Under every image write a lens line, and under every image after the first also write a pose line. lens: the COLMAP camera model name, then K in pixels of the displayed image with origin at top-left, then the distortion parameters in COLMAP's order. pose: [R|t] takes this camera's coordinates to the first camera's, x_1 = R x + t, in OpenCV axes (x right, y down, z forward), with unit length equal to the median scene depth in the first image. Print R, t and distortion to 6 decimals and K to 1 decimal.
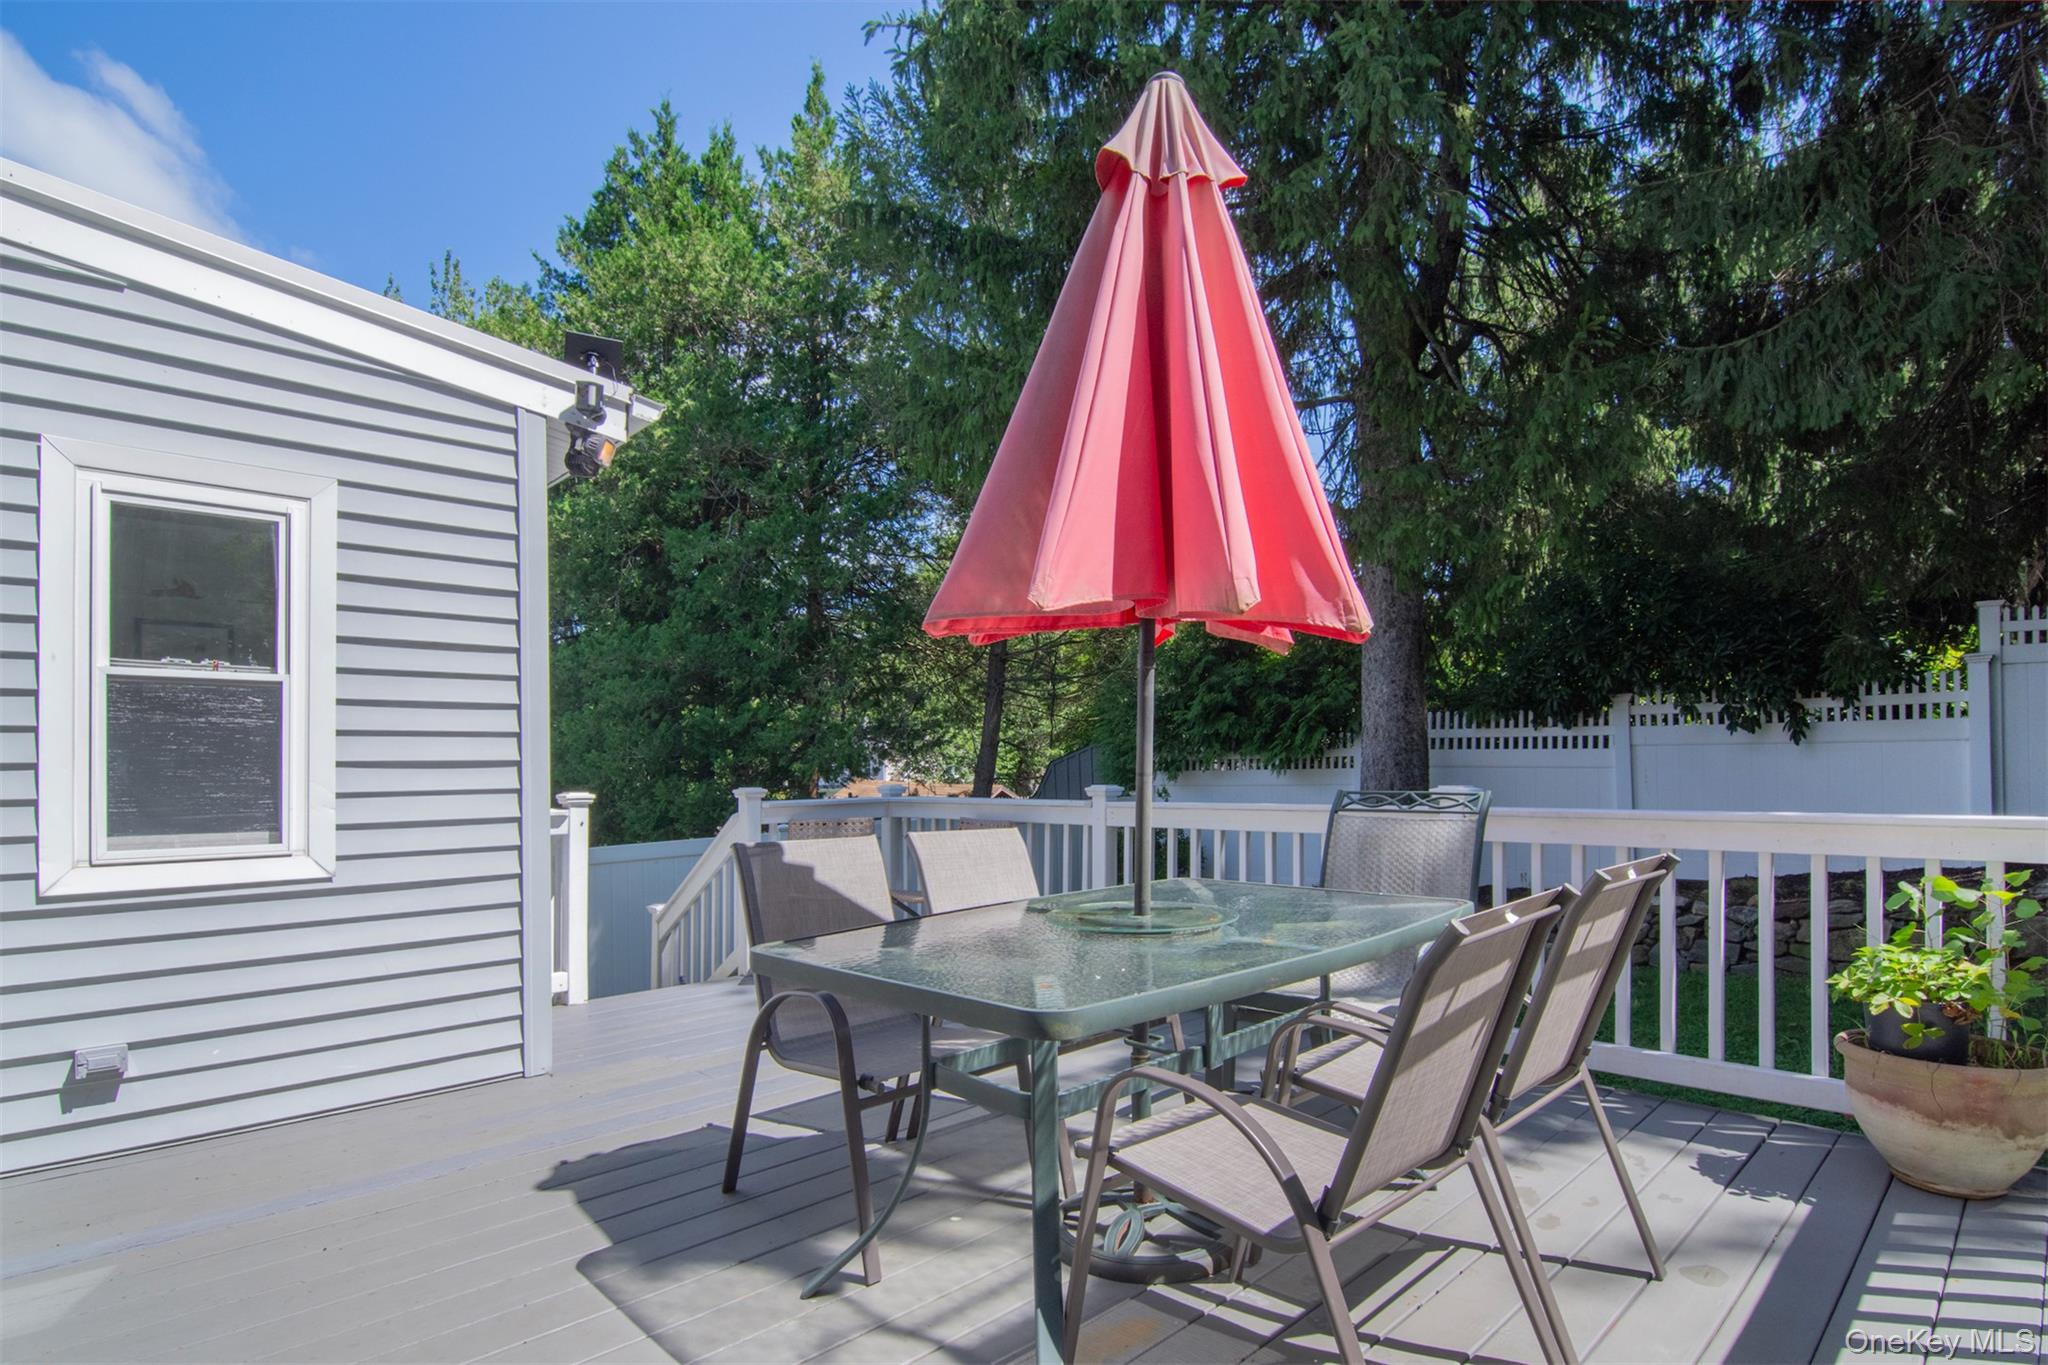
lens RADIAL K [[1010.5, 0, 1034.9], [0, 1010.5, 757.0], [0, 0, 1]] dist [-0.008292, -0.000587]
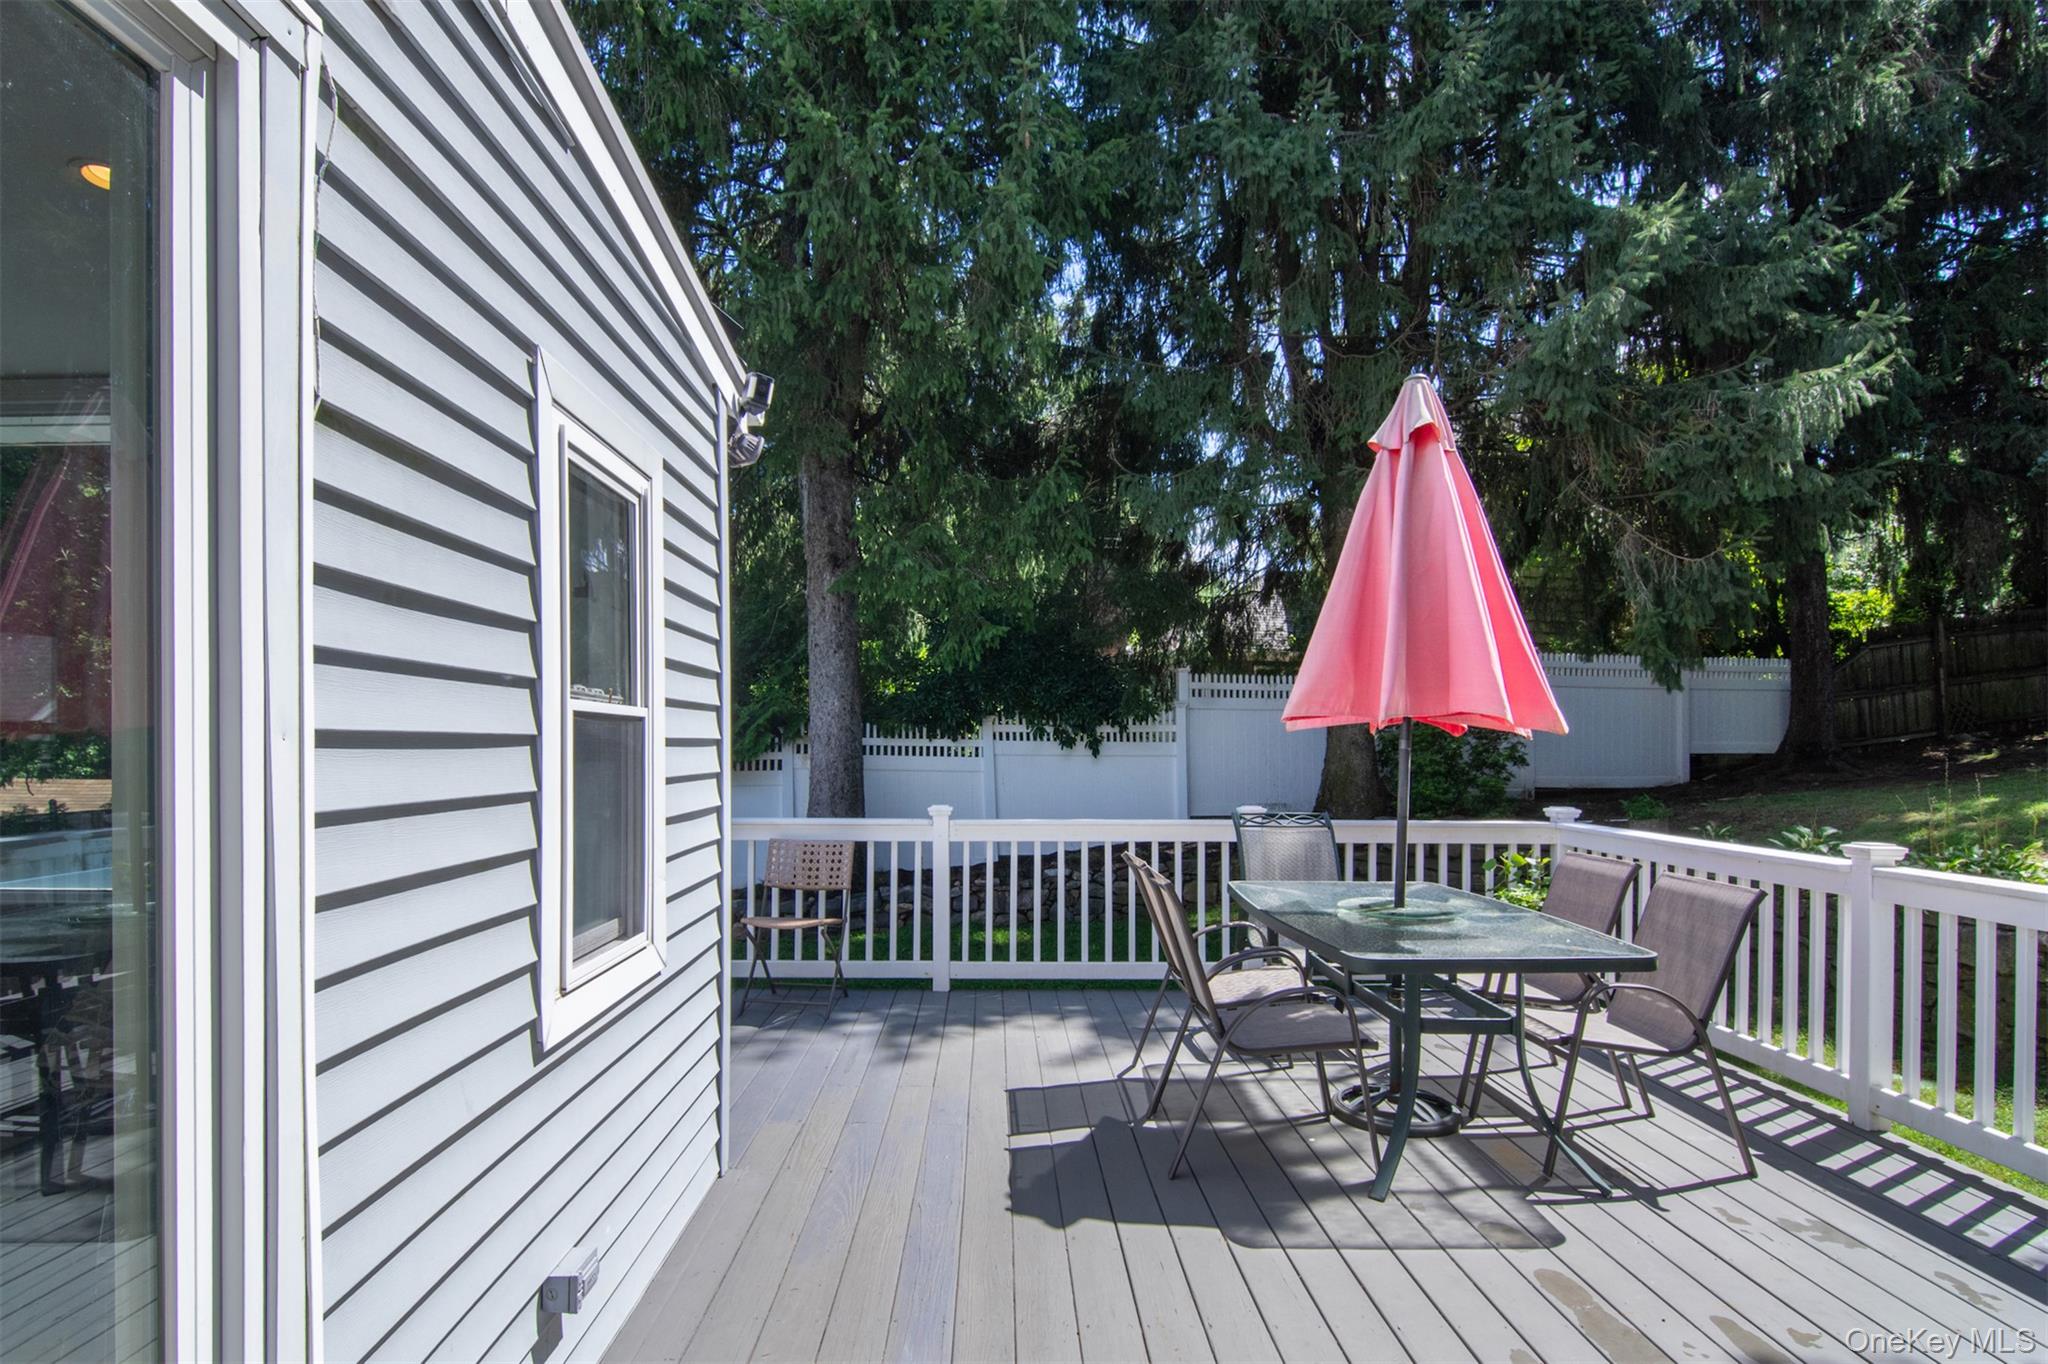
lens RADIAL K [[943.5, 0, 1022.6], [0, 943.5, 756.4], [0, 0, 1]] dist [0.001684, -0.022514]
pose [[0.718711, 0.009764, 0.695240, -0.542326], [-0.016042, 0.999868, 0.002541, -0.027889], [-0.695123, -0.012980, 0.718773, 0.149001]]
